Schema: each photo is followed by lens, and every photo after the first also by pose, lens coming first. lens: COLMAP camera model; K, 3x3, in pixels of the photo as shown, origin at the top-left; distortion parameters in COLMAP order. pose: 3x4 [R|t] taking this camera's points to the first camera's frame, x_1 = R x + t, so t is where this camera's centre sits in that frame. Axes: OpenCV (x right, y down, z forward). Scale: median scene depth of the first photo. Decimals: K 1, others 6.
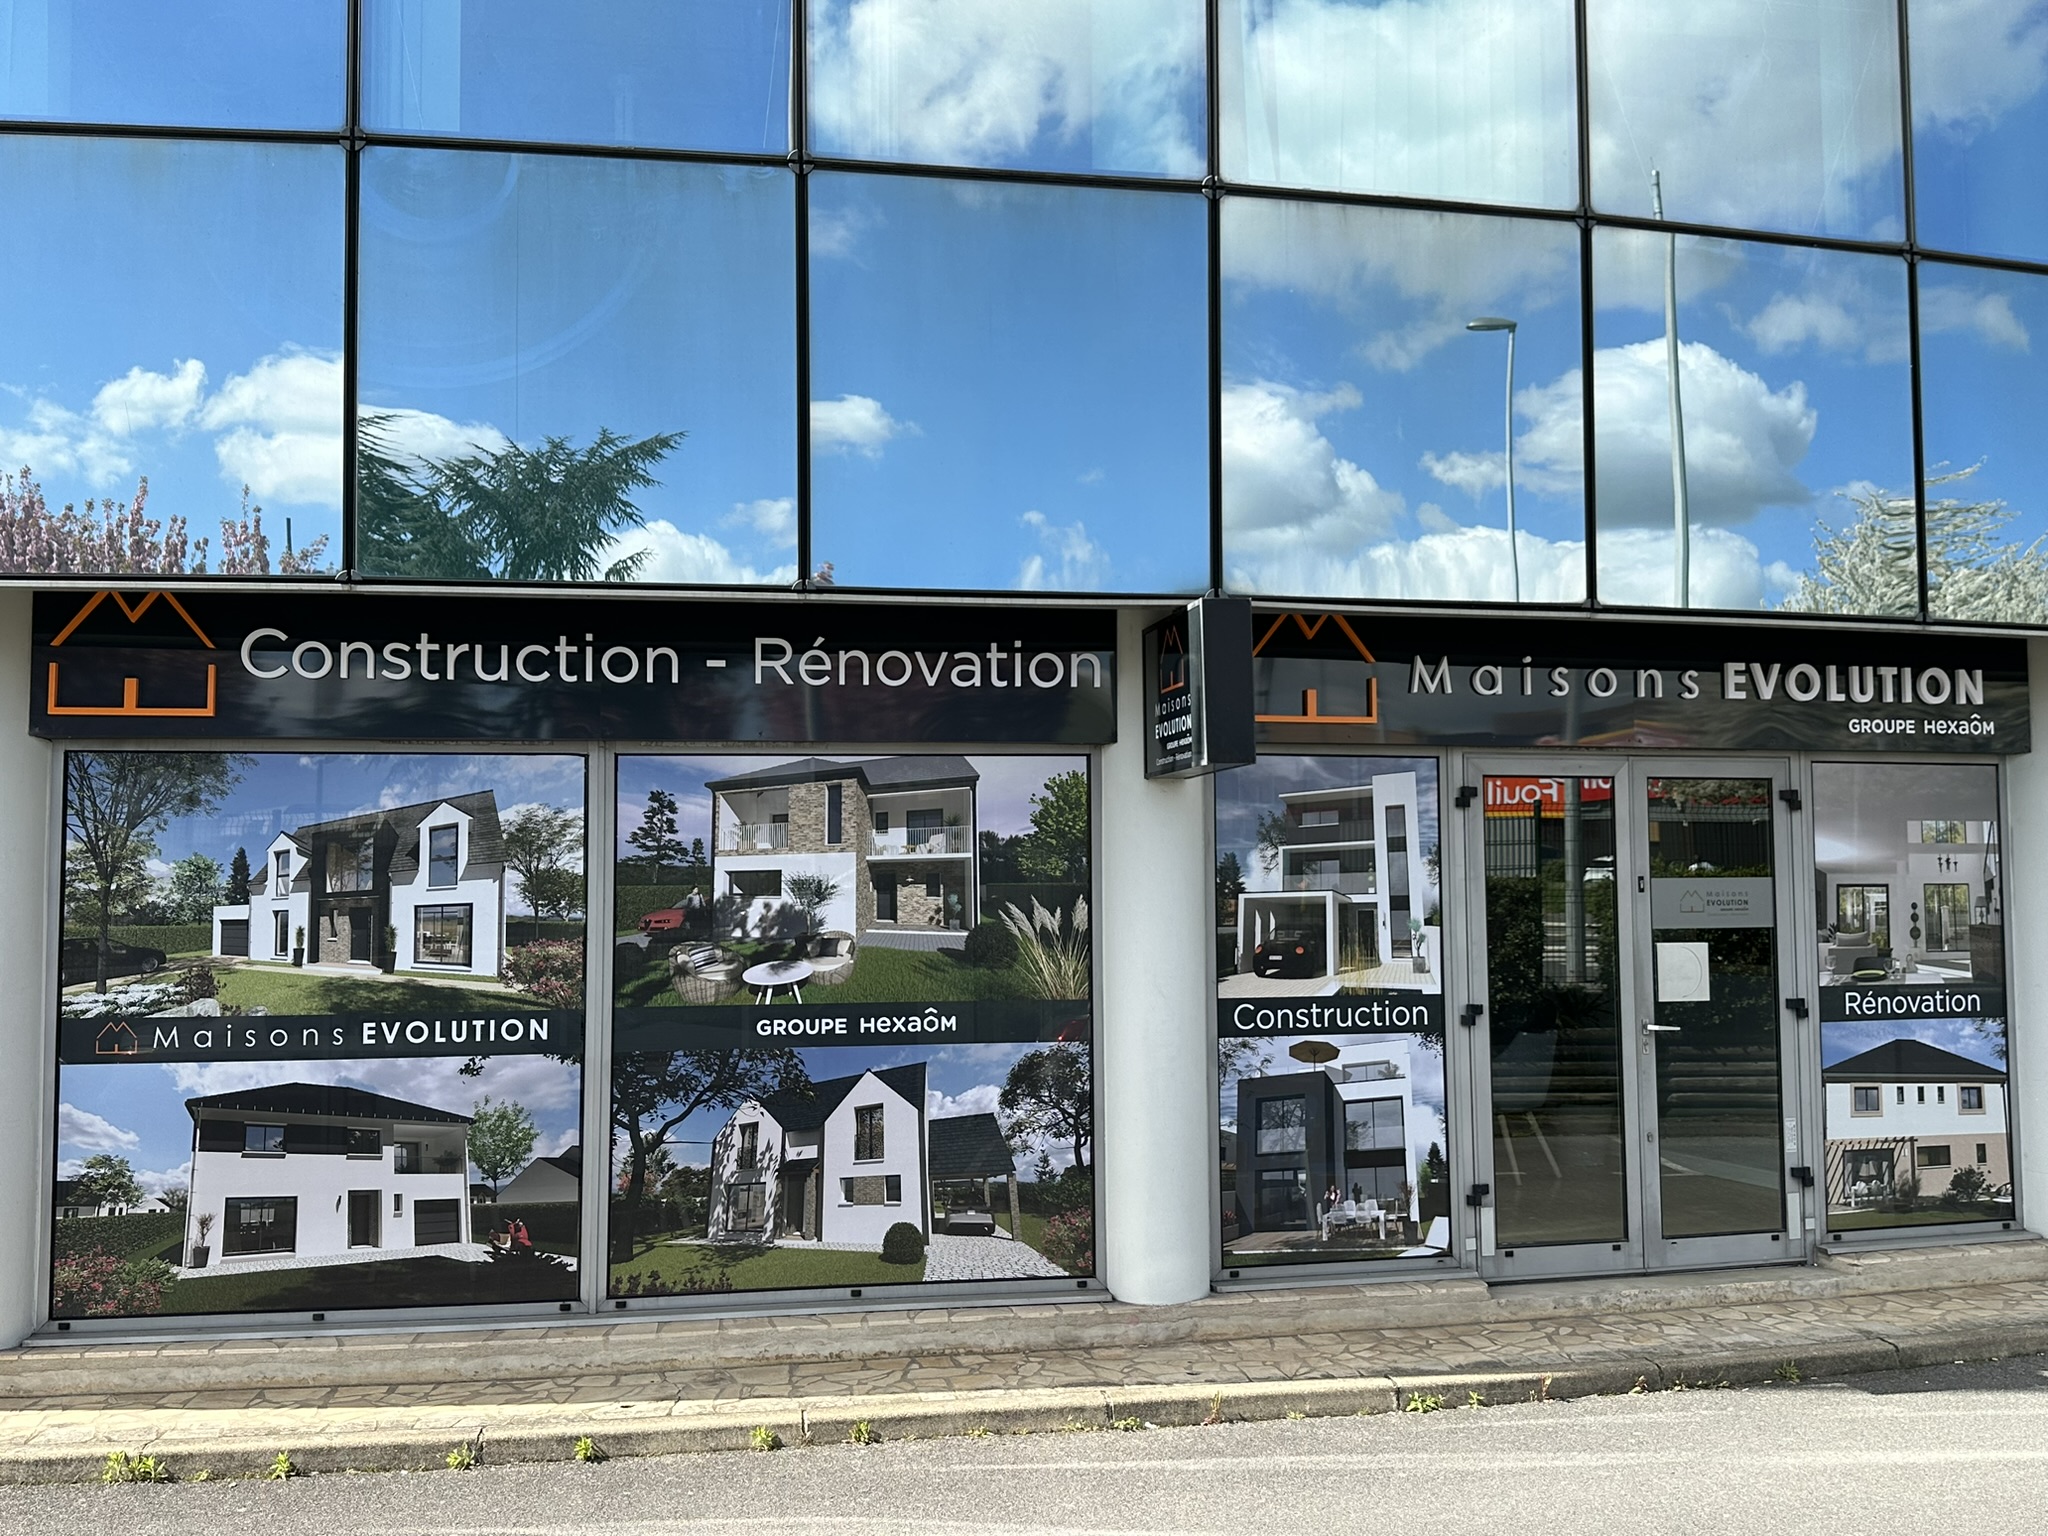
lens RADIAL K [[1807.6, 0, 1019.5], [0, 1807.6, 781.4], [0, 0, 1]] dist [0.197201, -0.421366]
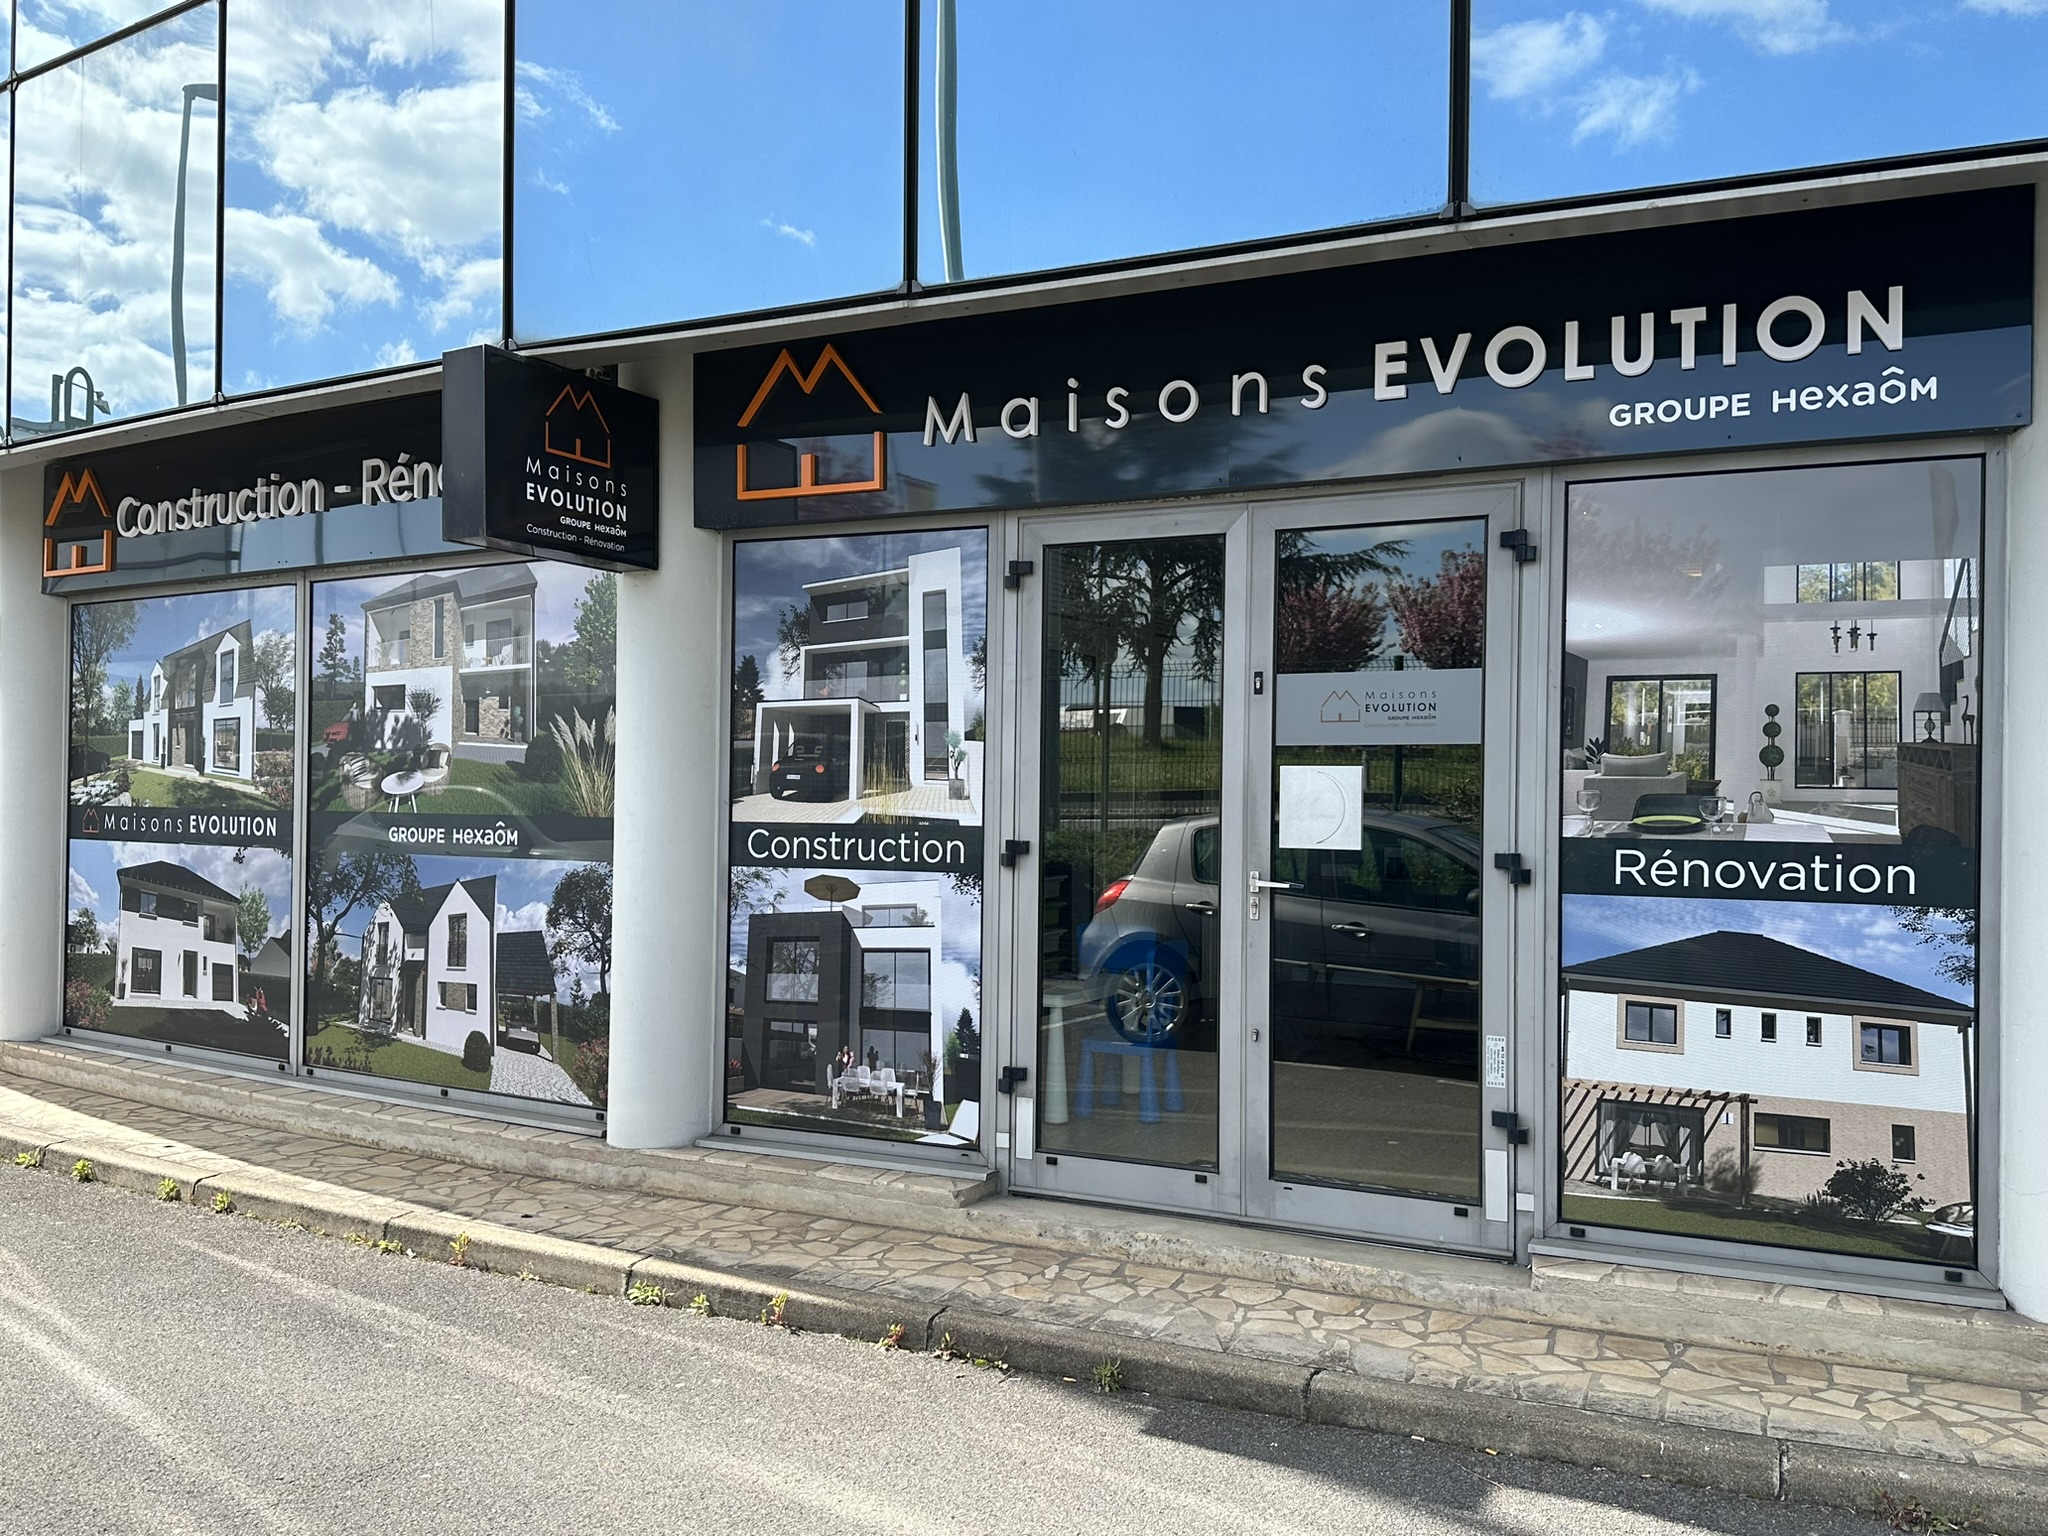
lens RADIAL K [[1670.2, 0, 1014.6], [0, 1670.2, 781.5], [0, 0, 1]] dist [0.182586, -0.369698]
pose [[0.748519, 0.010310, -0.663033, 0.769085], [0.023858, 0.998813, 0.042466, 0.070779], [0.662684, -0.047605, 0.747385, 0.498051]]
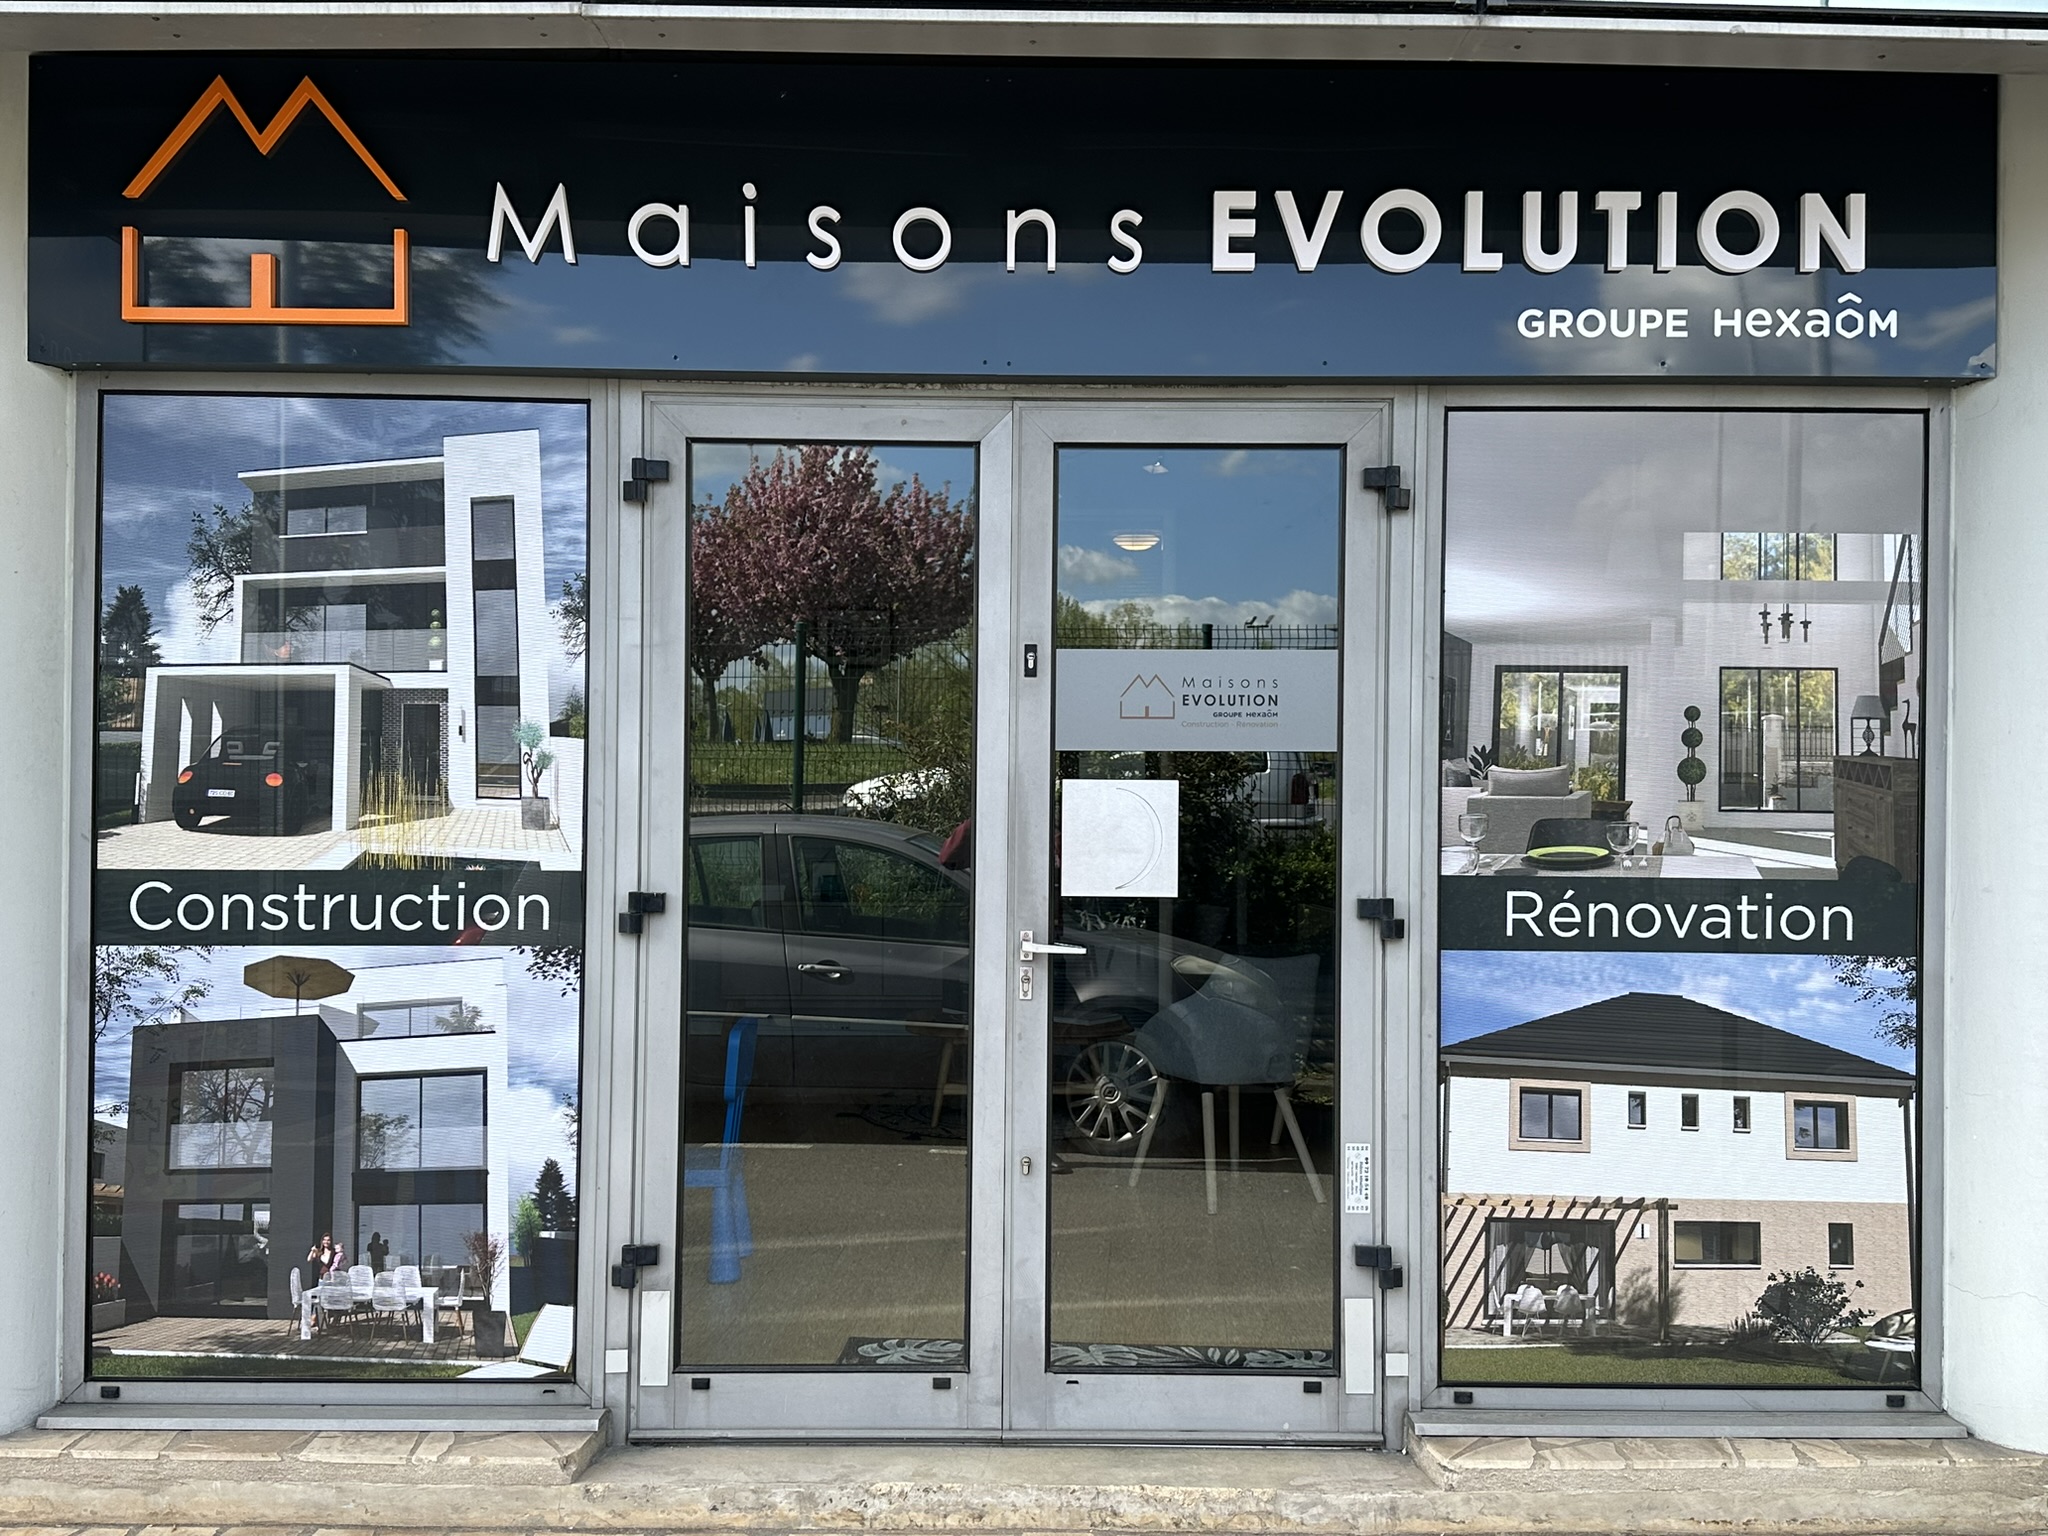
lens RADIAL K [[1924.5, 0, 1022.6], [0, 1924.5, 774.8], [0, 0, 1]] dist [0.208555, -0.469180]
pose [[0.964918, 0.013862, -0.262186, 0.521246], [0.000854, 0.998434, 0.055933, 0.063515], [0.262551, -0.054195, 0.963395, 0.547790]]
